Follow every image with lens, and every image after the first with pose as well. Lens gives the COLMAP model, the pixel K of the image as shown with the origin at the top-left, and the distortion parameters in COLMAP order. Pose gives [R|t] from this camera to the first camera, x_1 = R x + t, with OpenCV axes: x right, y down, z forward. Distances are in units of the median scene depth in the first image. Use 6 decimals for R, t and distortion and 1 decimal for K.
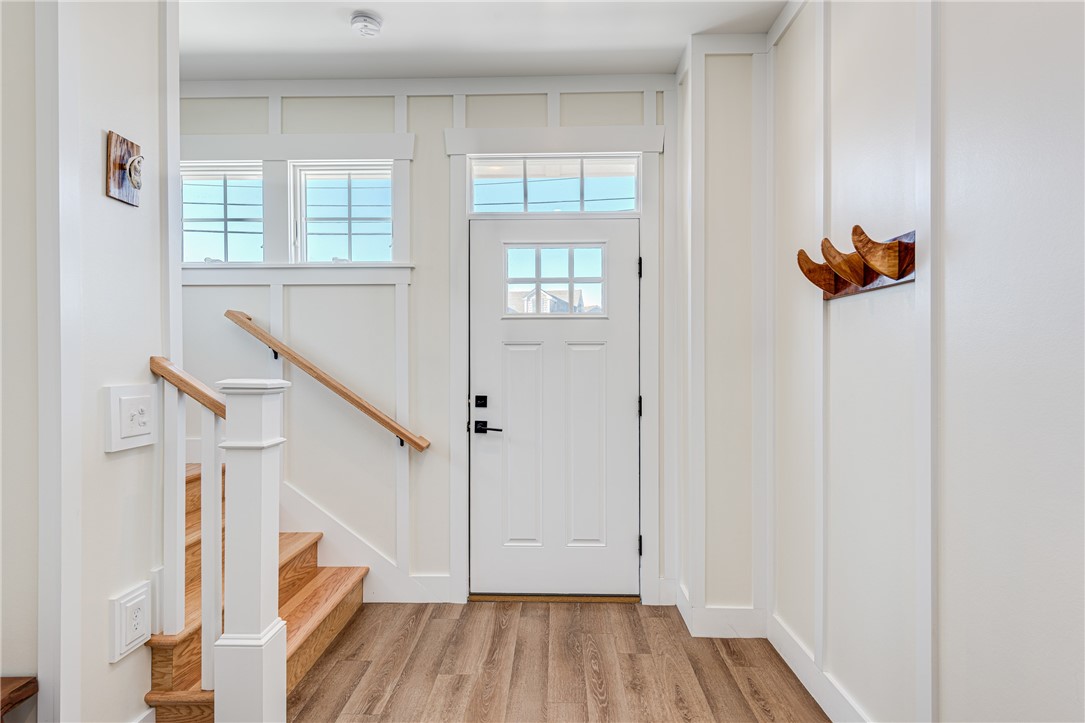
lens RADIAL K [[559.9, 0, 542.5], [0, 559.9, 361.5], [0, 0, 1]] dist [-0.001382, 0.000304]
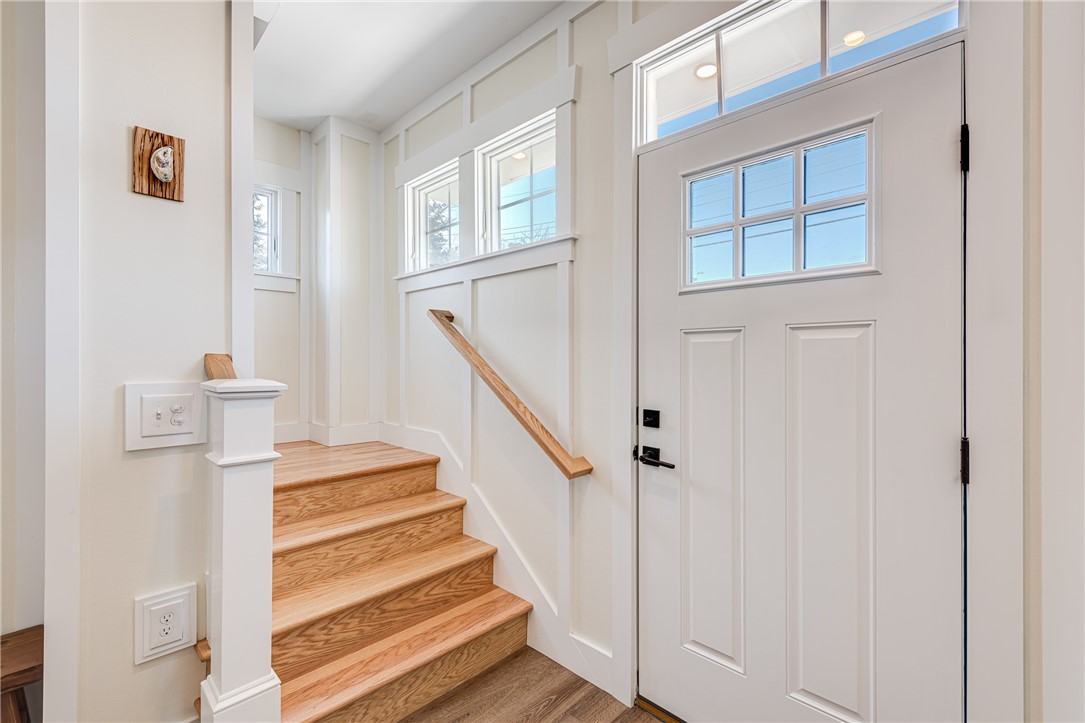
lens RADIAL K [[469.8, 0, 542.8], [0, 469.8, 357.2], [0, 0, 1]] dist [-0.000285, -0.000283]
pose [[0.732404, -0.001349, -0.680869, 0.182613], [-0.001522, 0.999992, -0.003619, -0.000462], [0.680869, 0.003687, 0.732396, 0.498506]]
